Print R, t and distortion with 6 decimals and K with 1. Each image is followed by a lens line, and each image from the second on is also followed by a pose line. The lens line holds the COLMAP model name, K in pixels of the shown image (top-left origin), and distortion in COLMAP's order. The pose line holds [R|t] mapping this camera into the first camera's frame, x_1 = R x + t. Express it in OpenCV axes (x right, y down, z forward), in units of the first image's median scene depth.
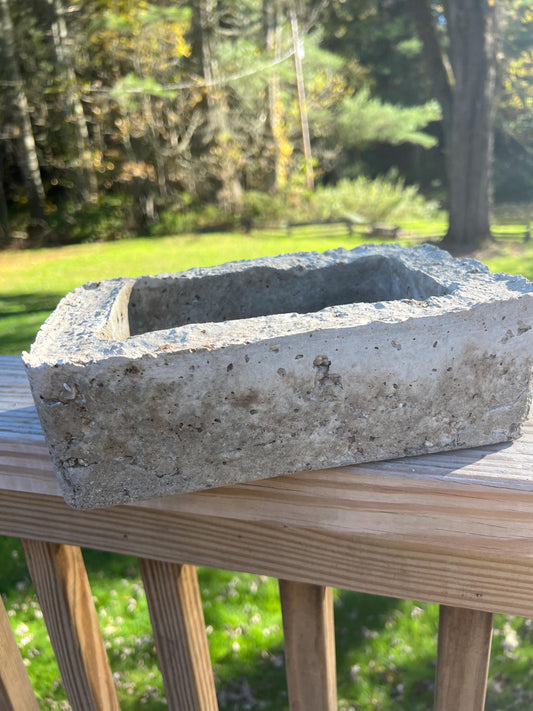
lens RADIAL K [[559.5, 0, 268.3], [0, 559.5, 357.8], [0, 0, 1]] dist [-0.008005, -0.010992]
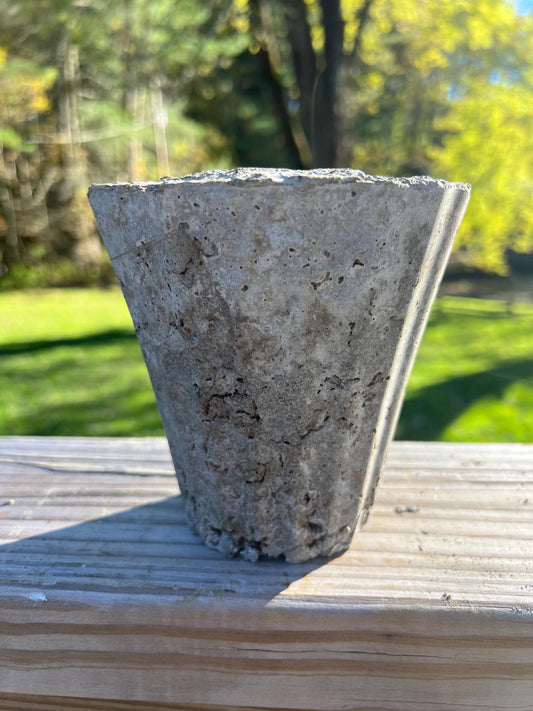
lens RADIAL K [[559.5, 0, 267.4], [0, 559.5, 352.2], [0, 0, 1]] dist [-0.008005, -0.010992]
pose [[0.968703, 0.012094, 0.247926, -0.199291], [0.016898, 0.993282, -0.114478, -0.015537], [-0.247645, 0.115084, 0.961991, 0.318919]]
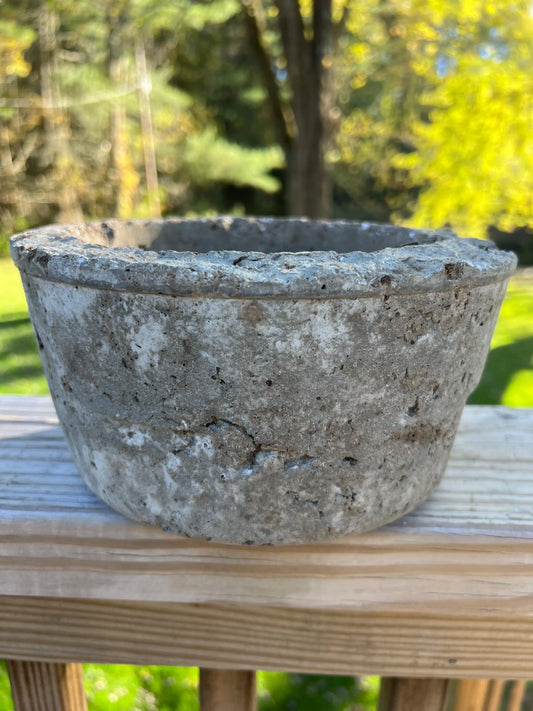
lens RADIAL K [[559.5, 0, 267.1], [0, 559.5, 356.3], [0, 0, 1]] dist [-0.008005, -0.010992]
pose [[0.961654, 0.012599, 0.273976, -0.112938], [0.004561, 0.998072, -0.061905, 0.005444], [-0.274227, 0.060781, 0.959742, 0.179902]]
